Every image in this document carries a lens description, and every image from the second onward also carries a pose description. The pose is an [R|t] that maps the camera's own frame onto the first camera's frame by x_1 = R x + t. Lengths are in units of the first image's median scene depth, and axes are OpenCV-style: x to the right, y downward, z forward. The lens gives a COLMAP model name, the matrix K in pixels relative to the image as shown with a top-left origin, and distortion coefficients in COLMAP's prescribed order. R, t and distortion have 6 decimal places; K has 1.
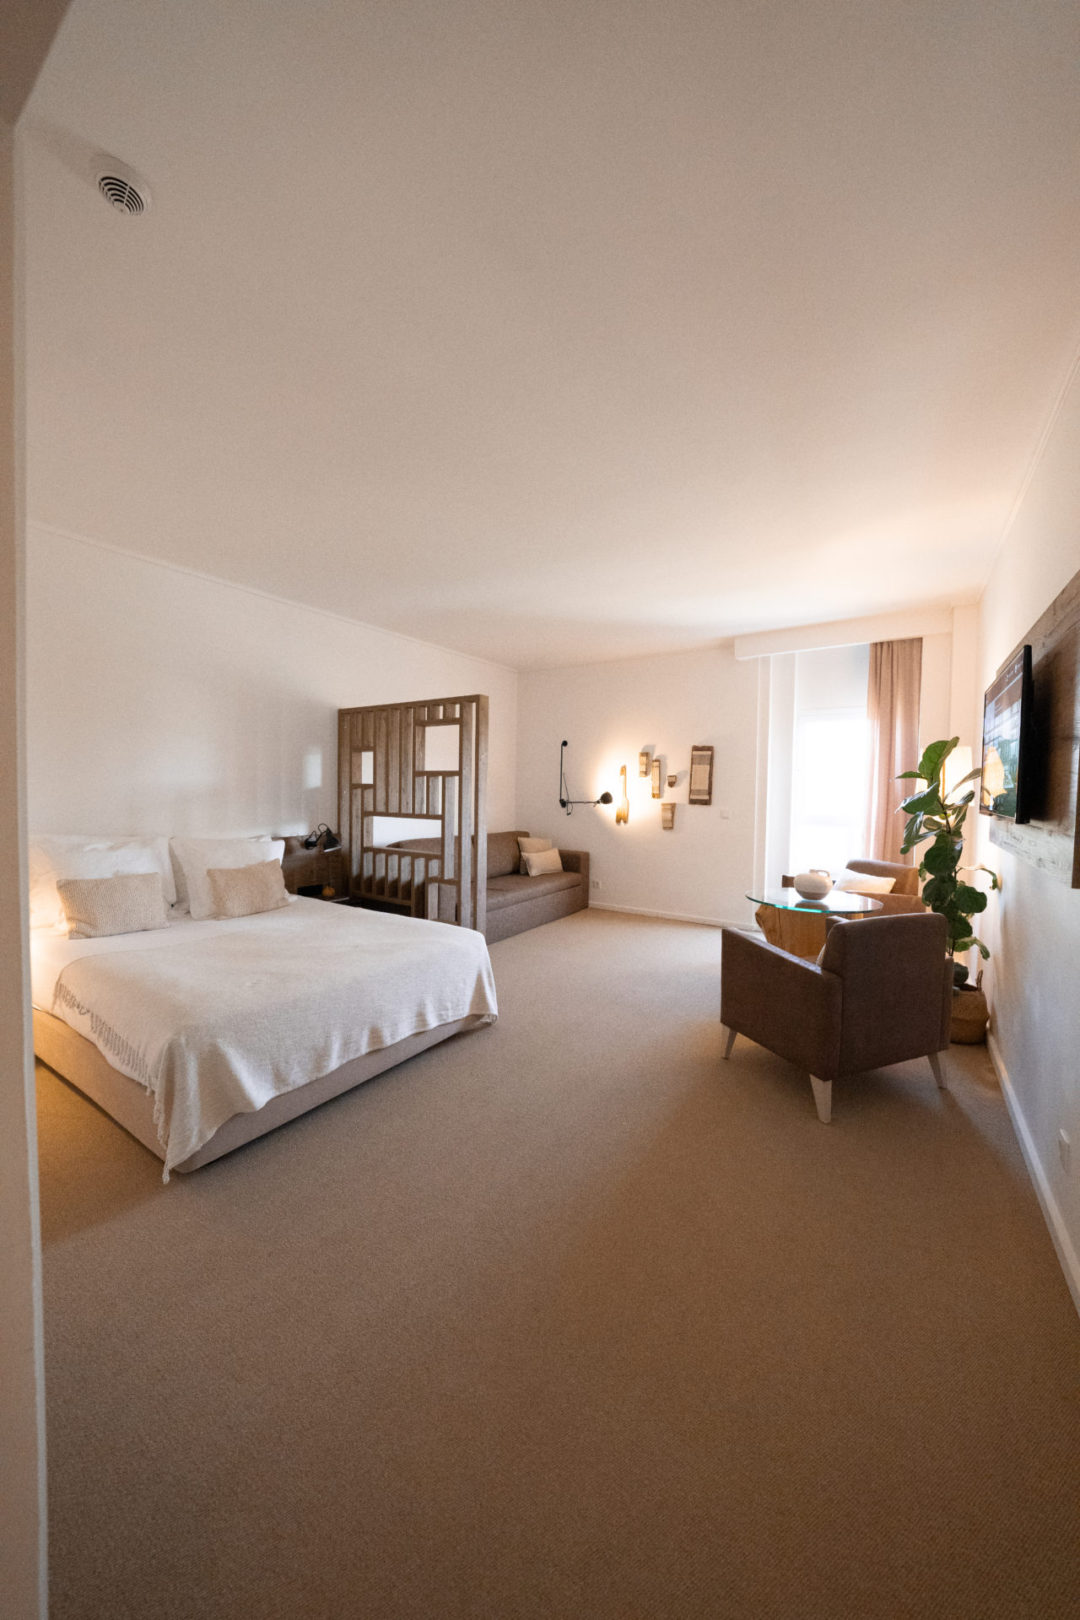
lens RADIAL K [[554.8, 0, 535.3], [0, 554.8, 809.1], [0, 0, 1]] dist [-0.019224, -0.000067]
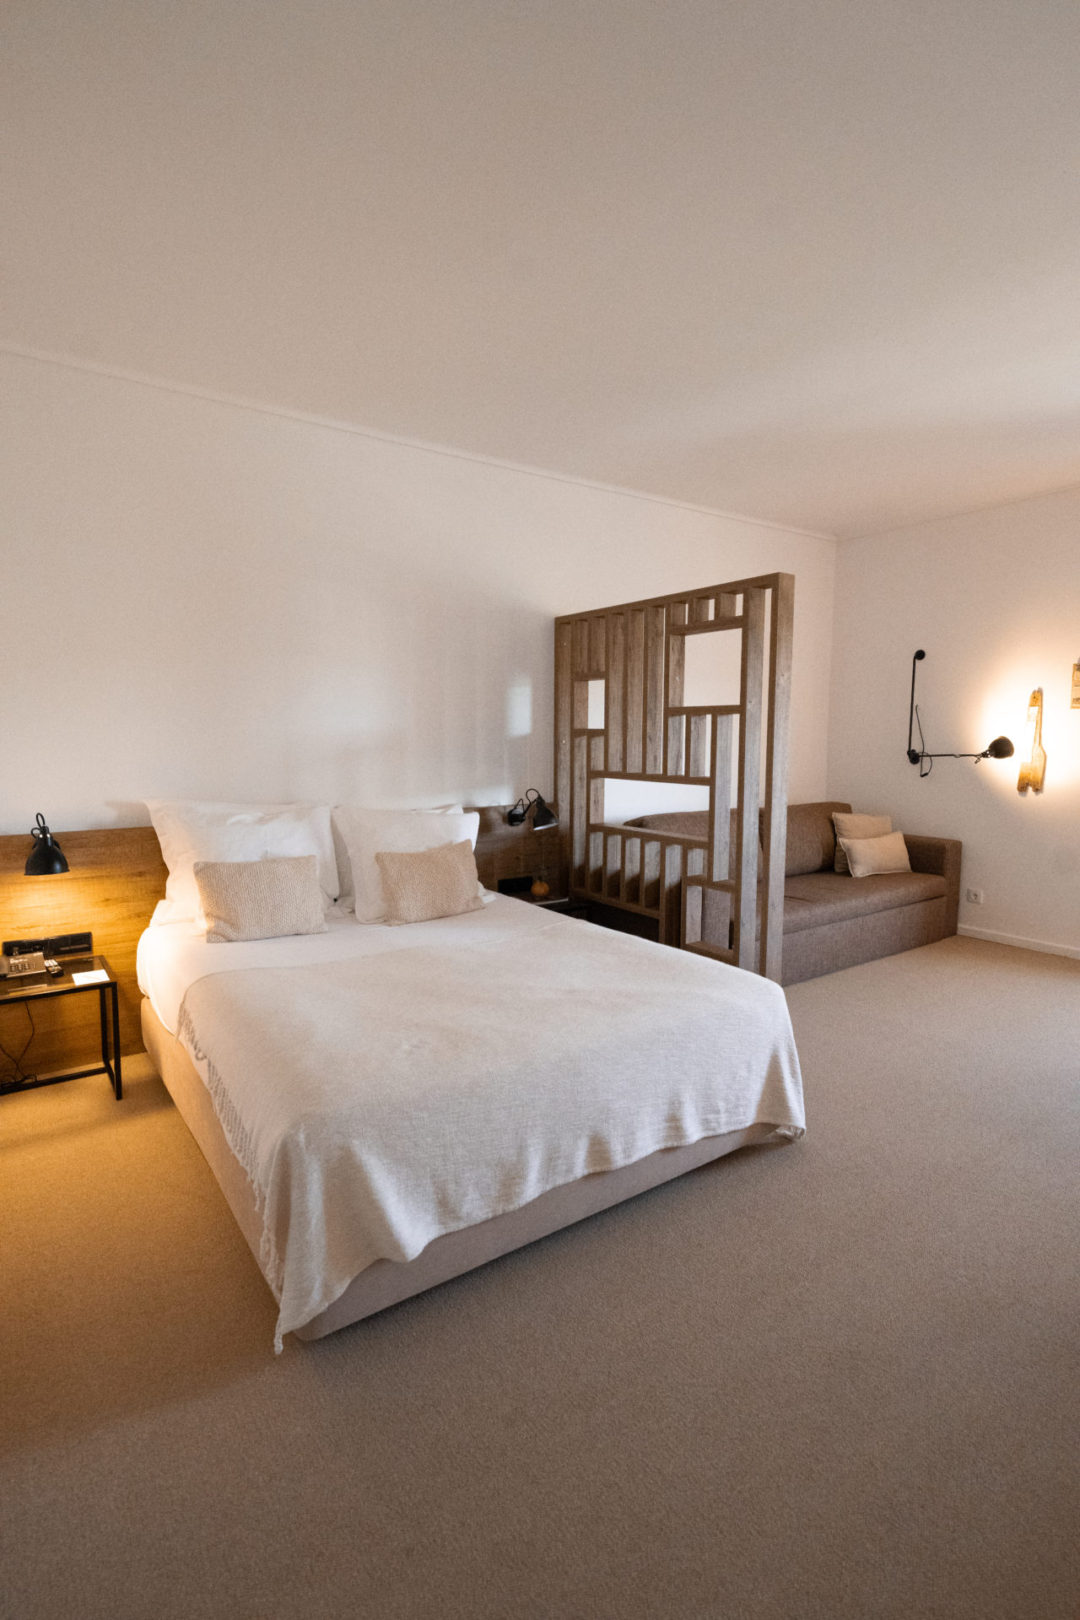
lens RADIAL K [[778.1, 0, 540.6], [0, 778.1, 807.5], [0, 0, 1]] dist [0.004608, 0.000213]
pose [[0.931116, 0.022613, -0.364023, -0.031236], [-0.001838, 0.998354, 0.057315, -0.006299], [0.364720, -0.052697, 0.929625, 0.135838]]
